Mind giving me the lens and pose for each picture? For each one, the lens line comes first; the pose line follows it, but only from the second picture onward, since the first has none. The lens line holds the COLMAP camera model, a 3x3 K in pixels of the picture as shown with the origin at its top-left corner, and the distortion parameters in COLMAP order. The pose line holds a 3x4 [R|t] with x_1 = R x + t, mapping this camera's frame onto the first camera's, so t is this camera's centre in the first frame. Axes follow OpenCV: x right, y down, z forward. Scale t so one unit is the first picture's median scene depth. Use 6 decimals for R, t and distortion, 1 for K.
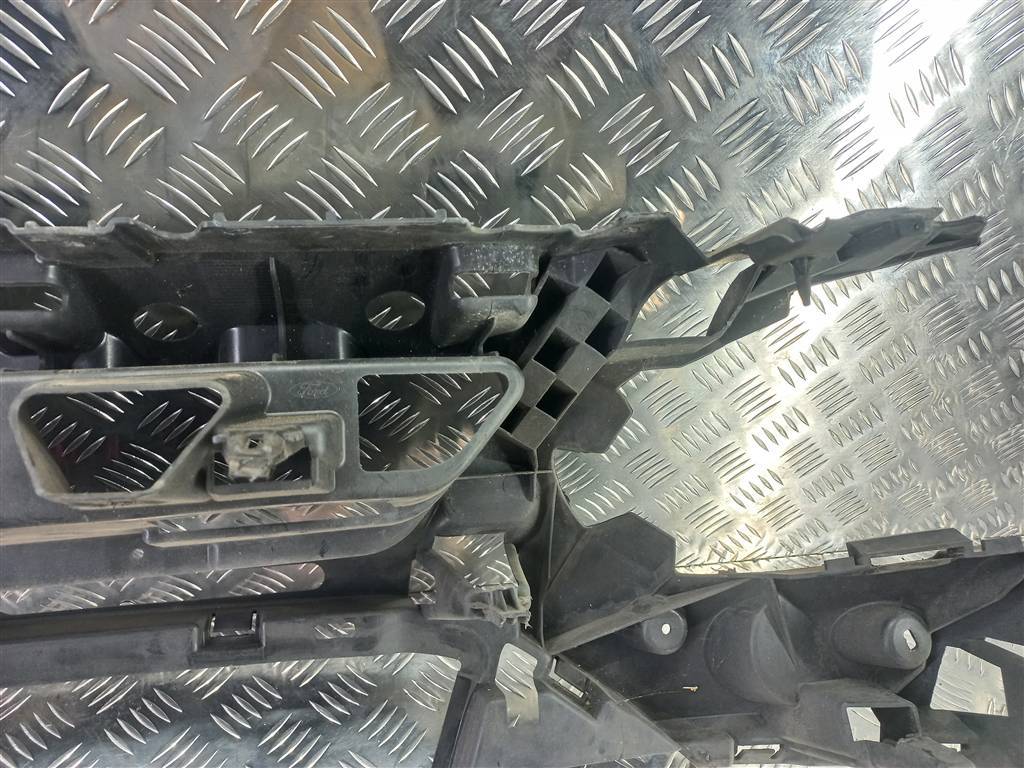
lens RADIAL K [[748.8, 0, 504.8], [0, 748.8, 382.7], [0, 0, 1]] dist [0.045542, -0.037264]
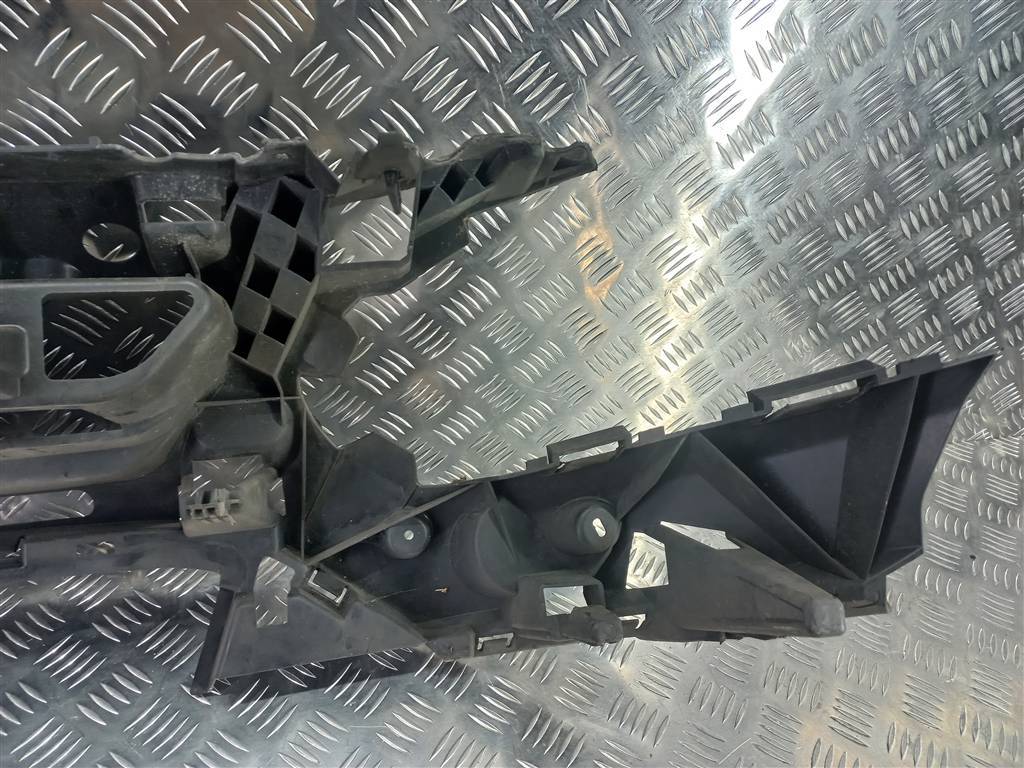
lens RADIAL K [[748.8, 0, 504.8], [0, 748.8, 382.7], [0, 0, 1]] dist [0.045542, -0.037264]
pose [[0.998273, -0.029312, 0.050905, 0.314197], [0.028605, 0.999485, 0.014568, 0.093095], [-0.051306, -0.013086, 0.998597, -0.108603]]
